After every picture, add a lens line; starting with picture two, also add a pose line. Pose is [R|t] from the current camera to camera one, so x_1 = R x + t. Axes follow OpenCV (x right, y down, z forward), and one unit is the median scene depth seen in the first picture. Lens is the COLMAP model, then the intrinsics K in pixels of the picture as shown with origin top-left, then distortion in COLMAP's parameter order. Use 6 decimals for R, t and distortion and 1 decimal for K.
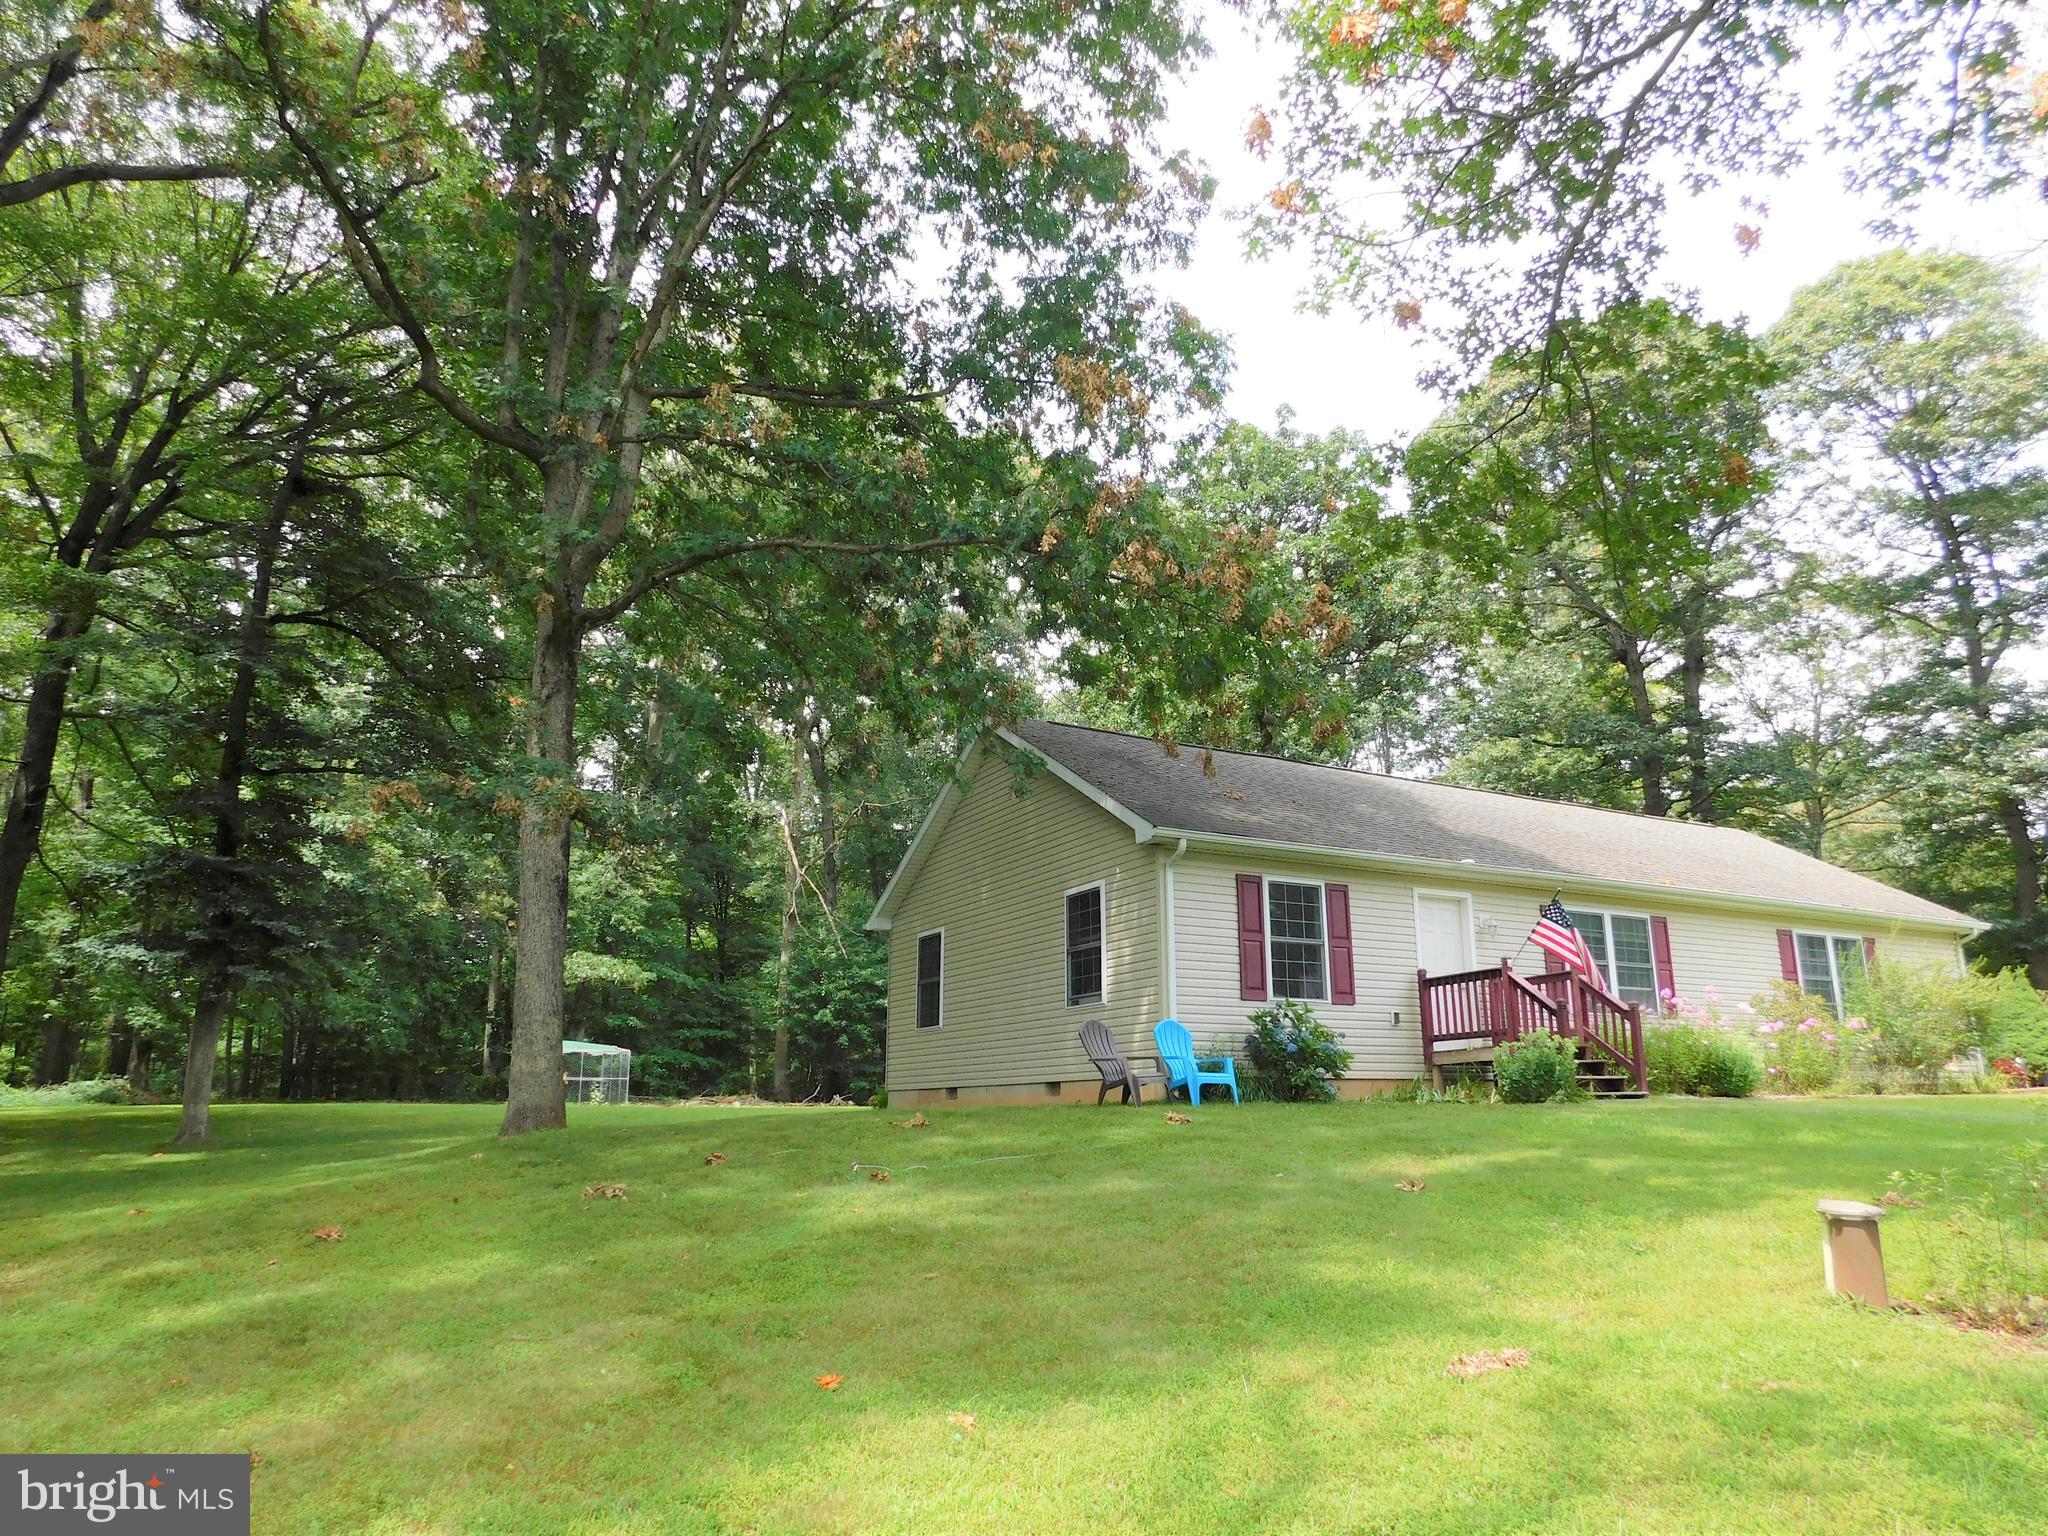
lens RADIAL K [[1433.9, 0, 1027.5], [0, 1433.9, 663.0], [0, 0, 1]] dist [-0.100012, 0.071172]
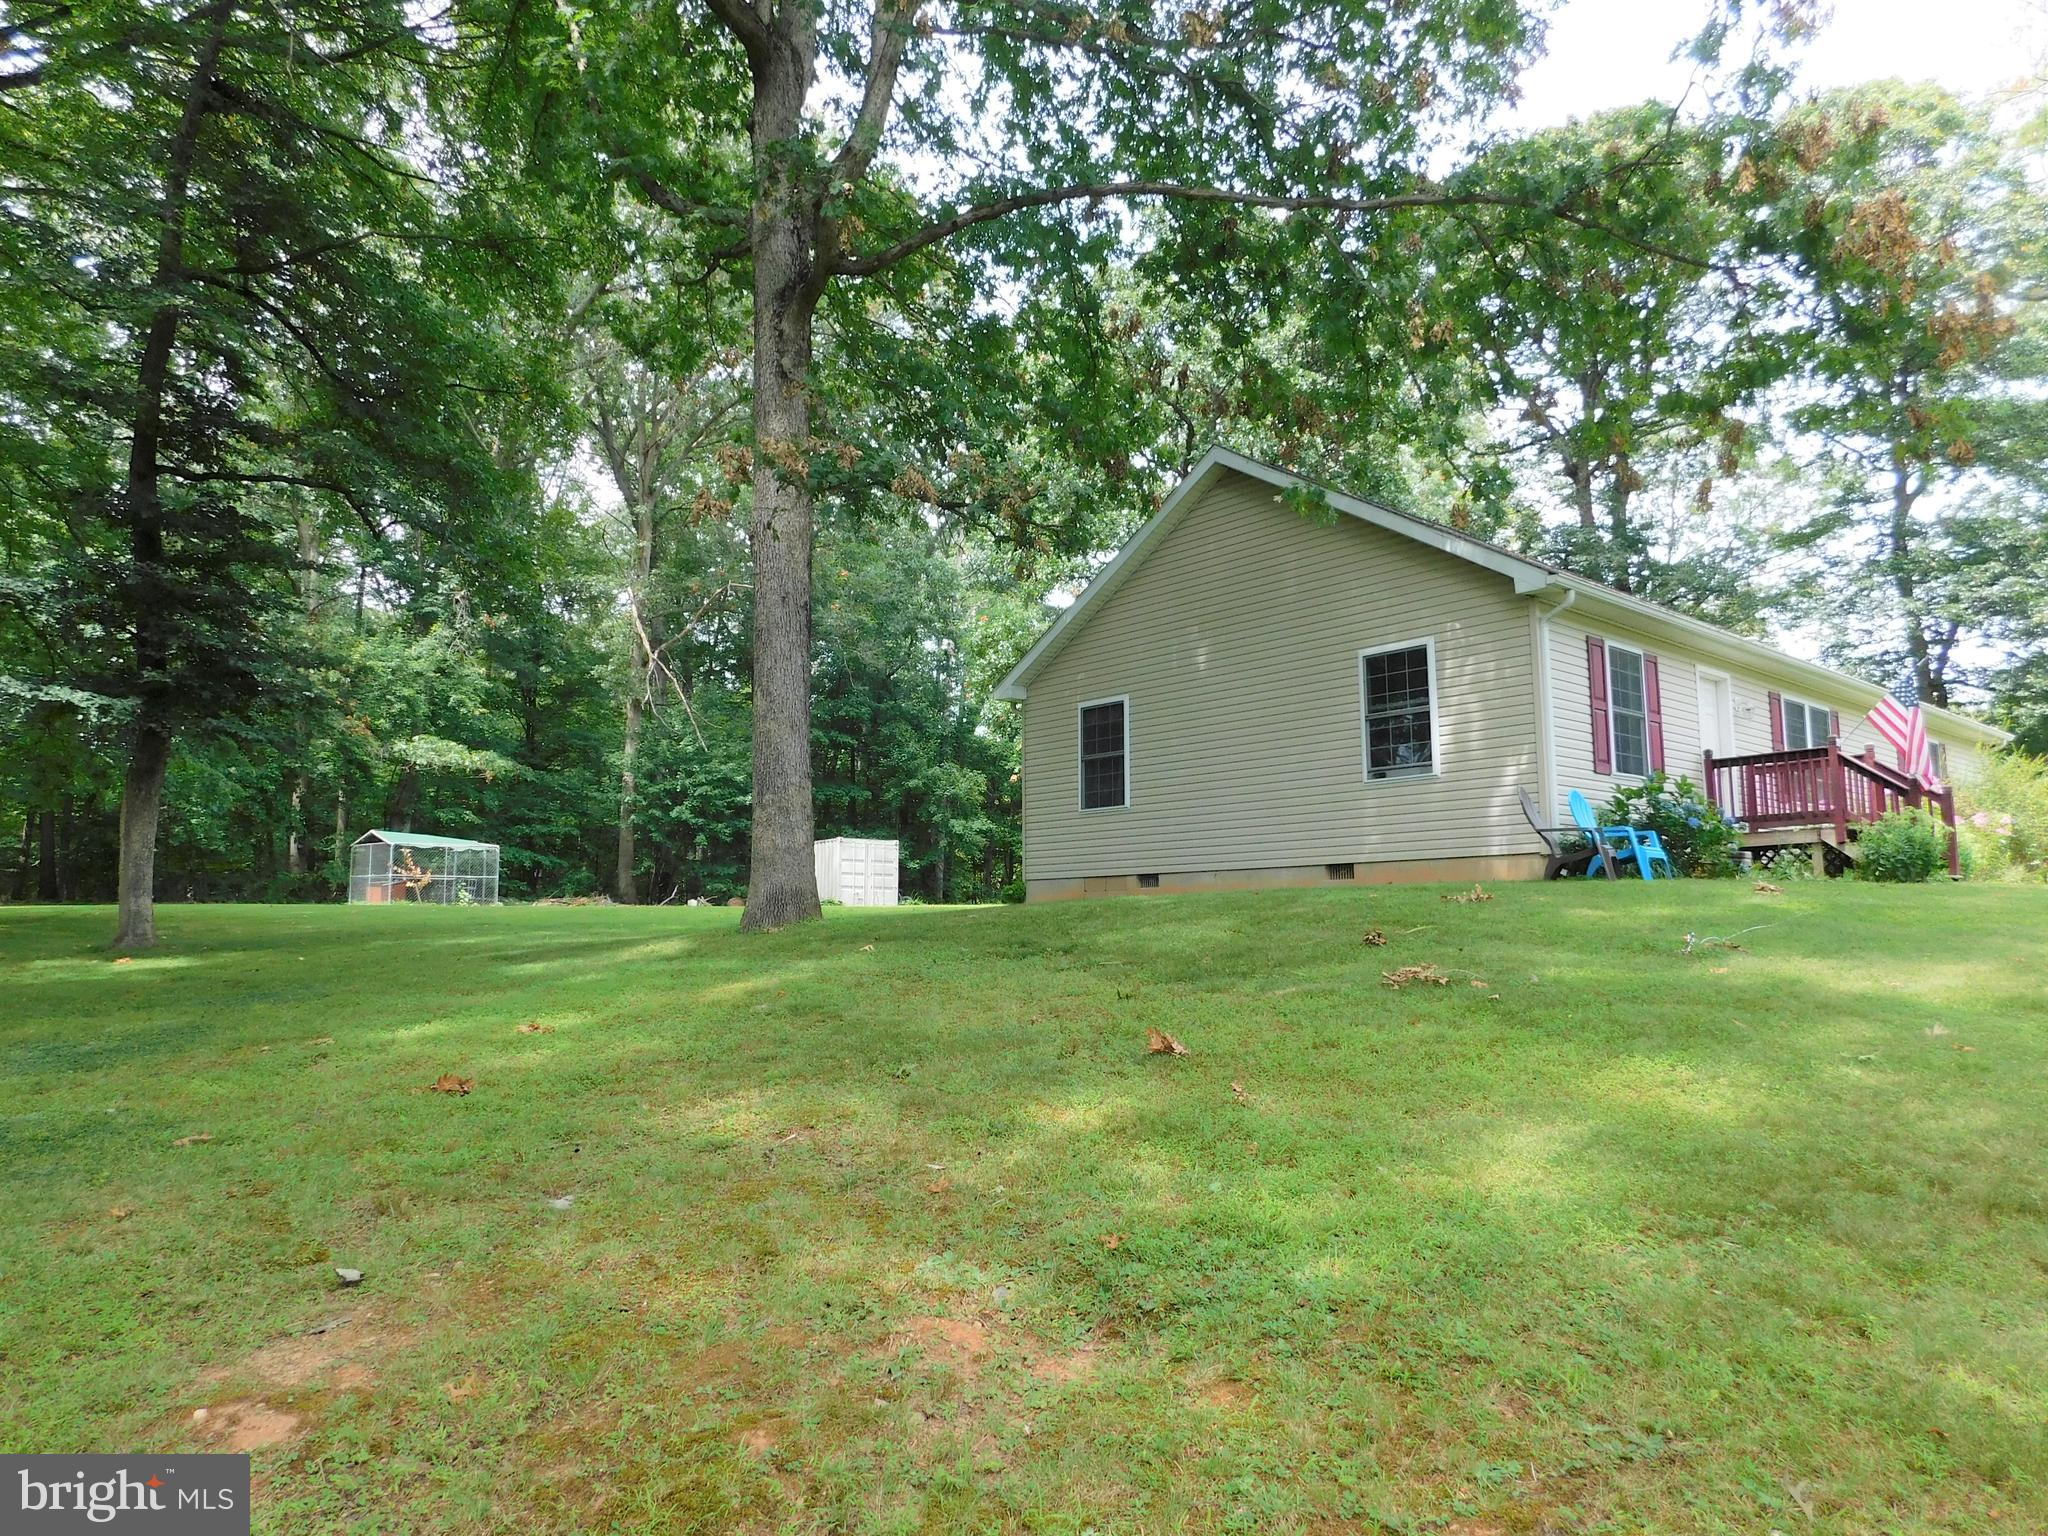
lens RADIAL K [[1433.9, 0, 1027.5], [0, 1433.9, 663.0], [0, 0, 1]] dist [-0.100012, 0.071172]
pose [[0.971894, 0.041340, 0.231759, -0.336846], [-0.069781, 0.990807, 0.115898, 0.071659], [-0.224837, -0.128813, 0.965845, 0.179060]]
